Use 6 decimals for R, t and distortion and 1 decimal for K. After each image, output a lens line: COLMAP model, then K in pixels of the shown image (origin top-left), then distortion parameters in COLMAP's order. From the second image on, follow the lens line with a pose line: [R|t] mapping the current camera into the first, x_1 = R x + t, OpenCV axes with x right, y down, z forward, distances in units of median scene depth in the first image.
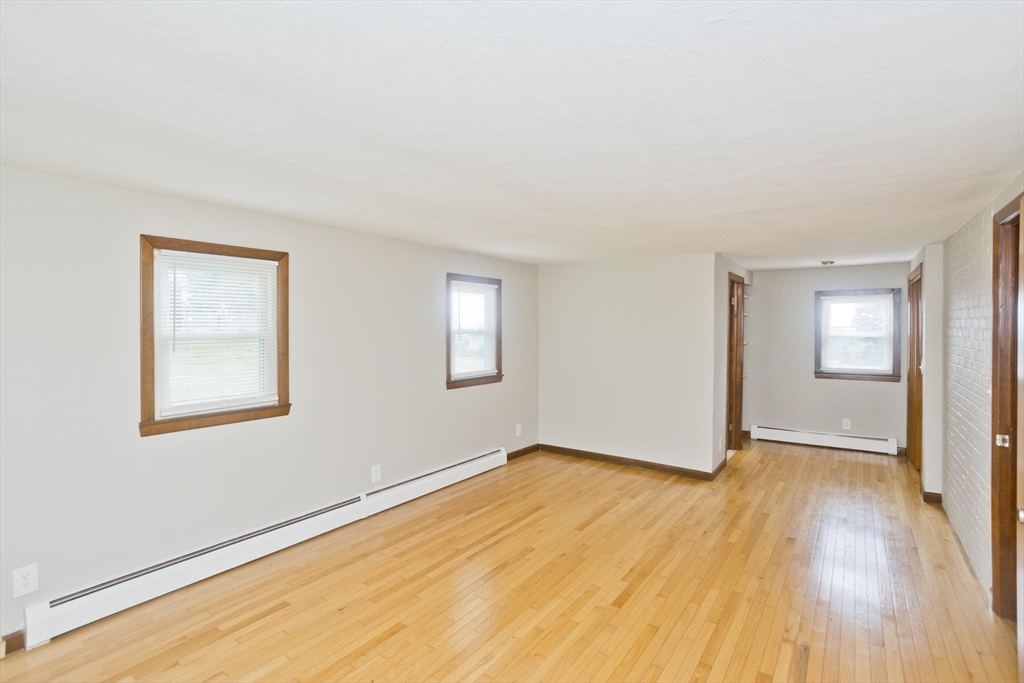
lens RADIAL K [[495.5, 0, 514.0], [0, 495.5, 336.7], [0, 0, 1]] dist [-0.021999, 0.001719]
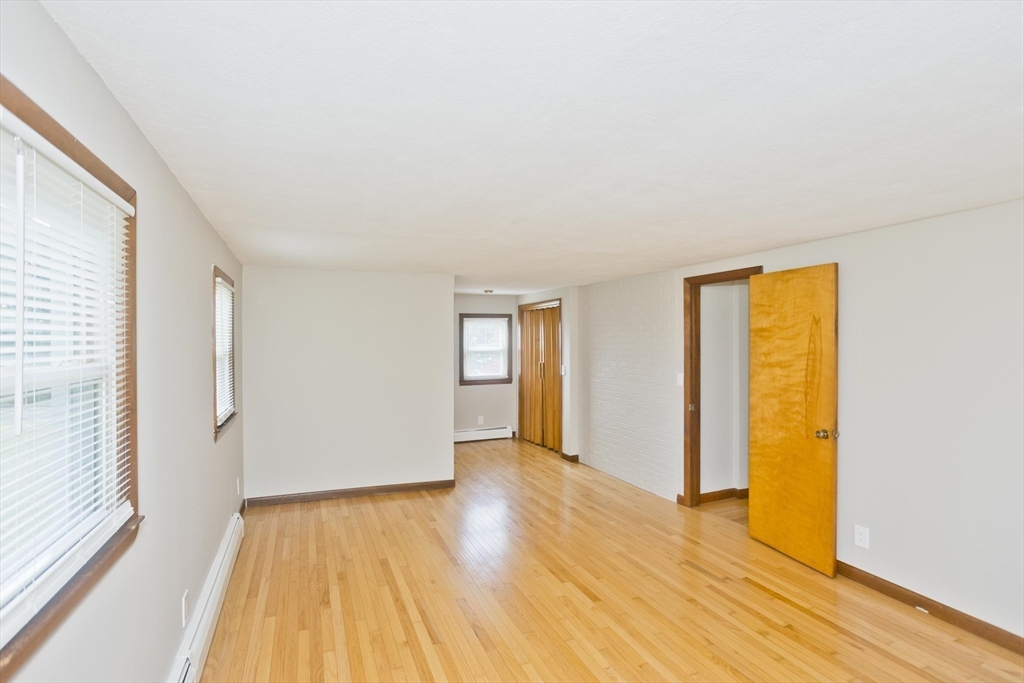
lens RADIAL K [[495.5, 0, 514.6], [0, 495.5, 342.9], [0, 0, 1]] dist [-0.021999, 0.001719]
pose [[0.532128, 0.000090, 0.846664, -0.480303], [0.018136, 0.999769, -0.011504, -0.005212], [-0.846470, 0.021477, 0.532003, 0.338978]]
